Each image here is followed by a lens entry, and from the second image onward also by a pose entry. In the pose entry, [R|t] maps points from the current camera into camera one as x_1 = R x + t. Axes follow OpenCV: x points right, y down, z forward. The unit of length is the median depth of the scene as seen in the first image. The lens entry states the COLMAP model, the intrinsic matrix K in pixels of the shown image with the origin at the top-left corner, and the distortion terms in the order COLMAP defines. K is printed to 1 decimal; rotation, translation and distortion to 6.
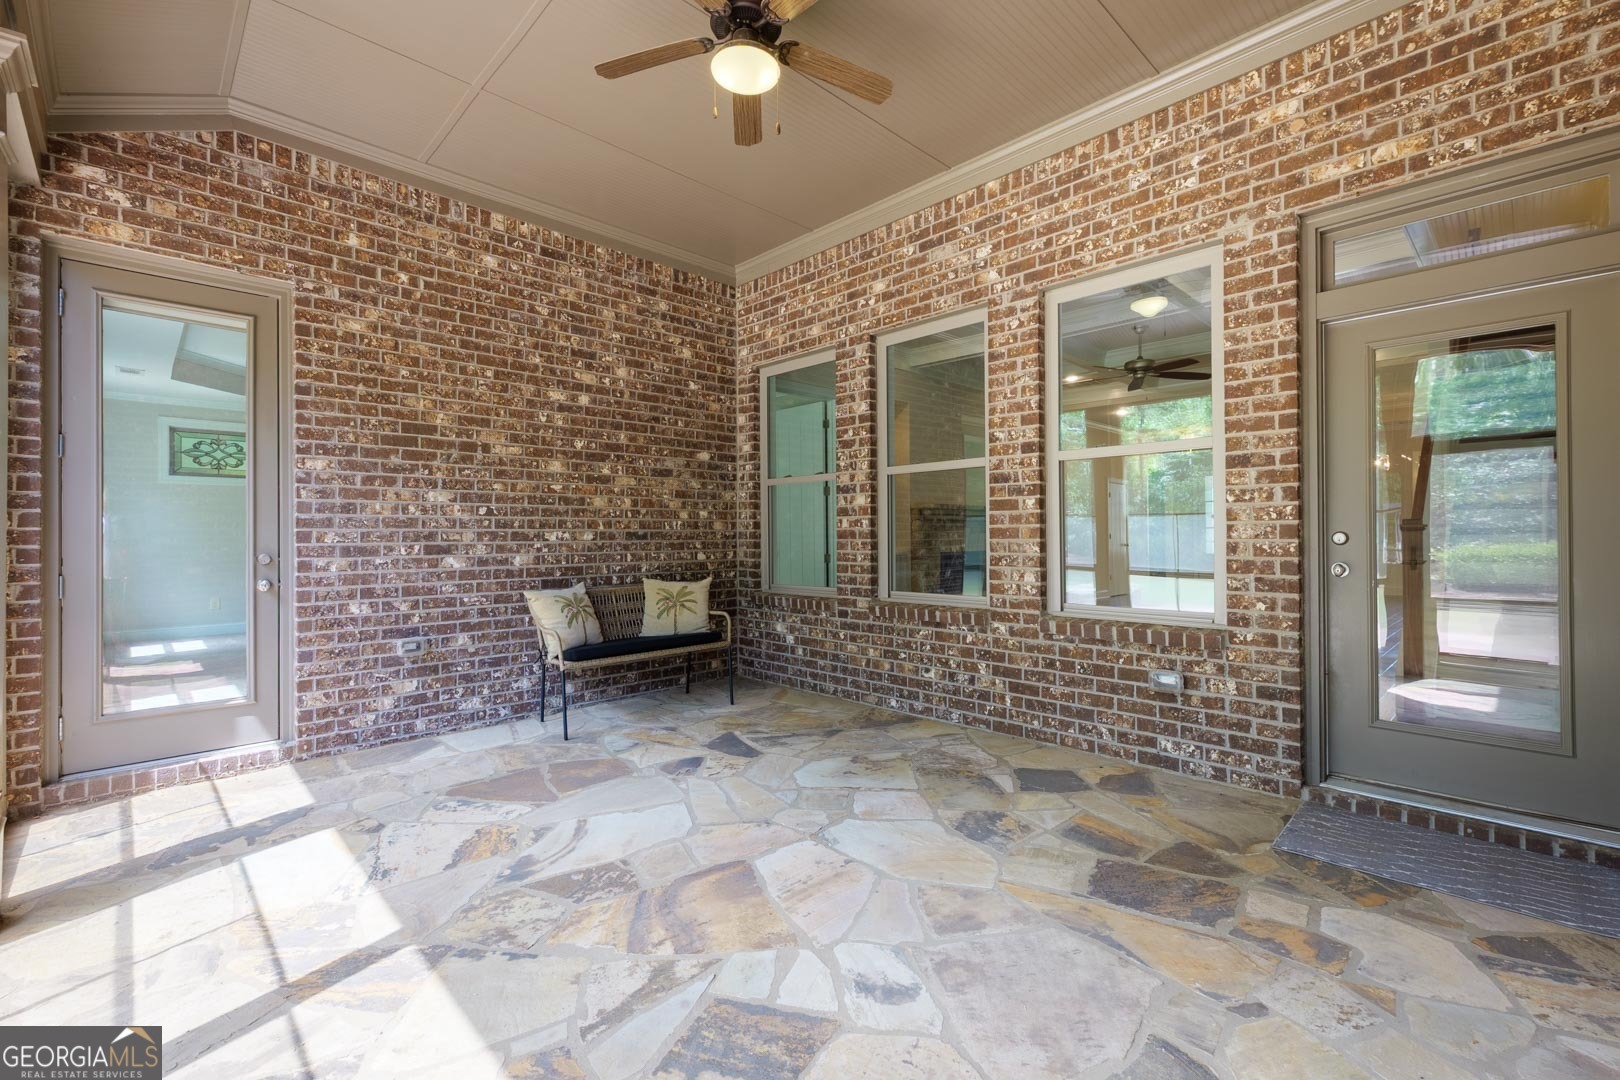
lens RADIAL K [[703.2, 0, 815.2], [0, 703.2, 533.1], [0, 0, 1]] dist [-0.000586, 0.001204]
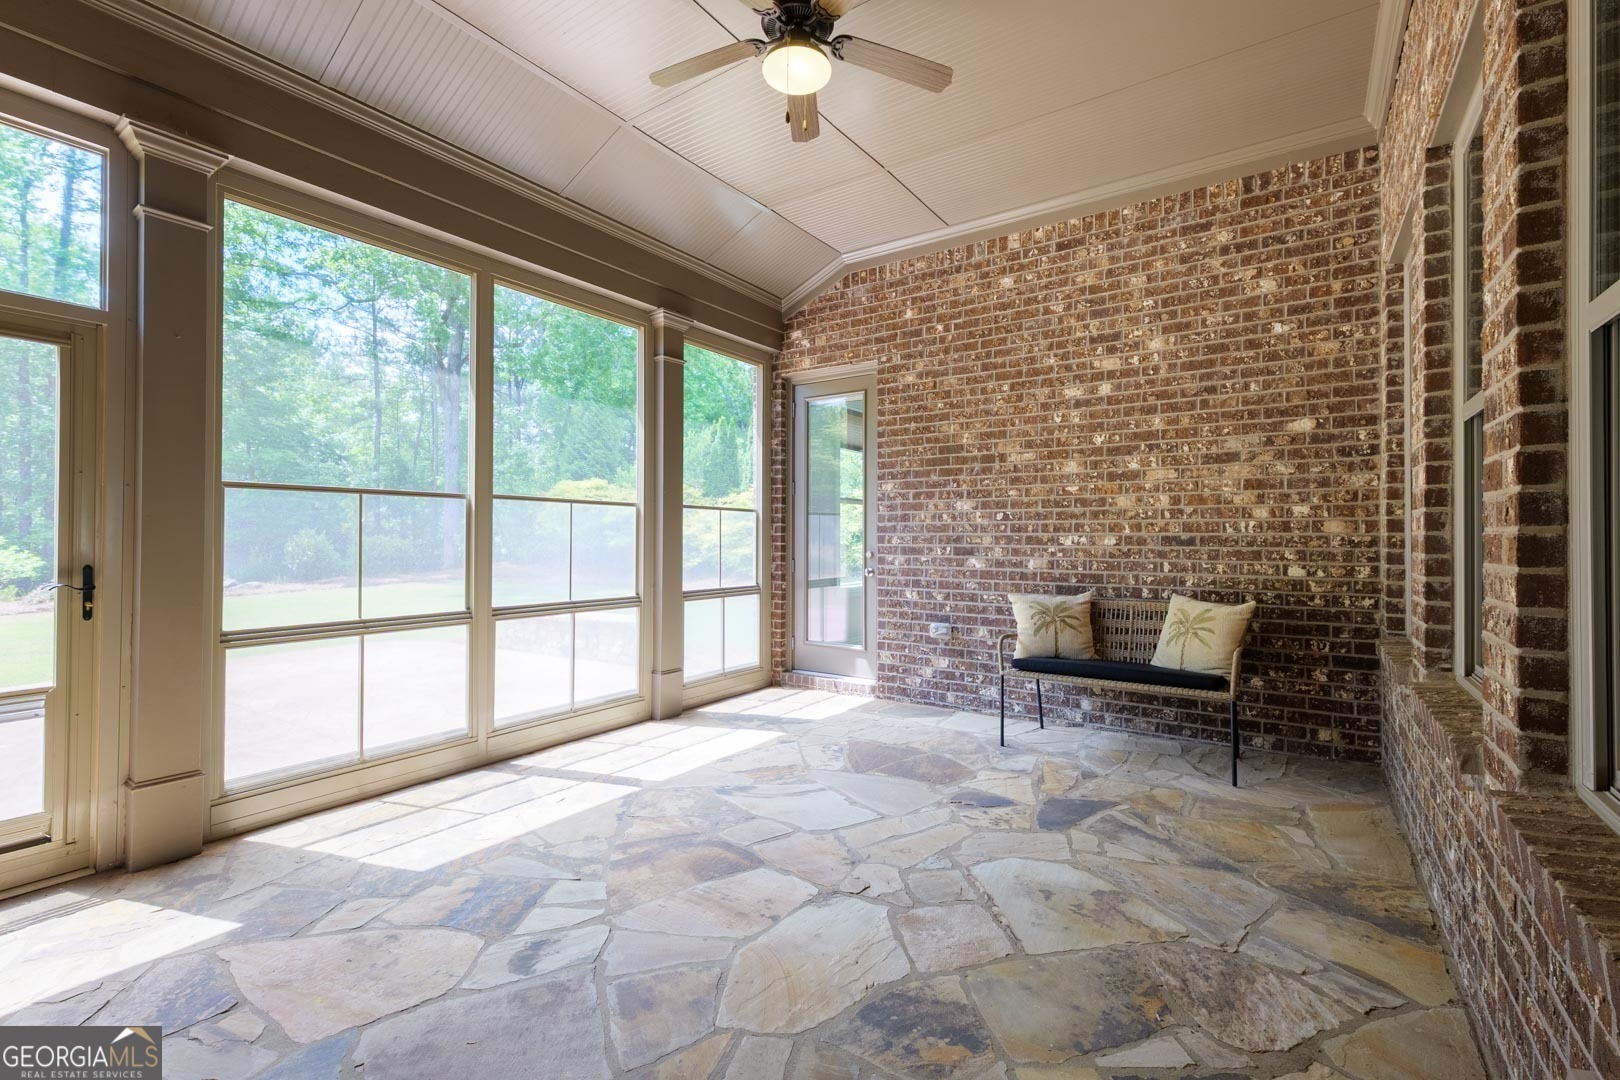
lens RADIAL K [[703.2, 0, 815.2], [0, 703.2, 533.1], [0, 0, 1]] dist [-0.000586, 0.001204]
pose [[0.192452, 0.001276, -0.981306, 0.548002], [0.001160, 0.999998, 0.001527, -0.008177], [0.981306, -0.001432, 0.192450, 0.527927]]
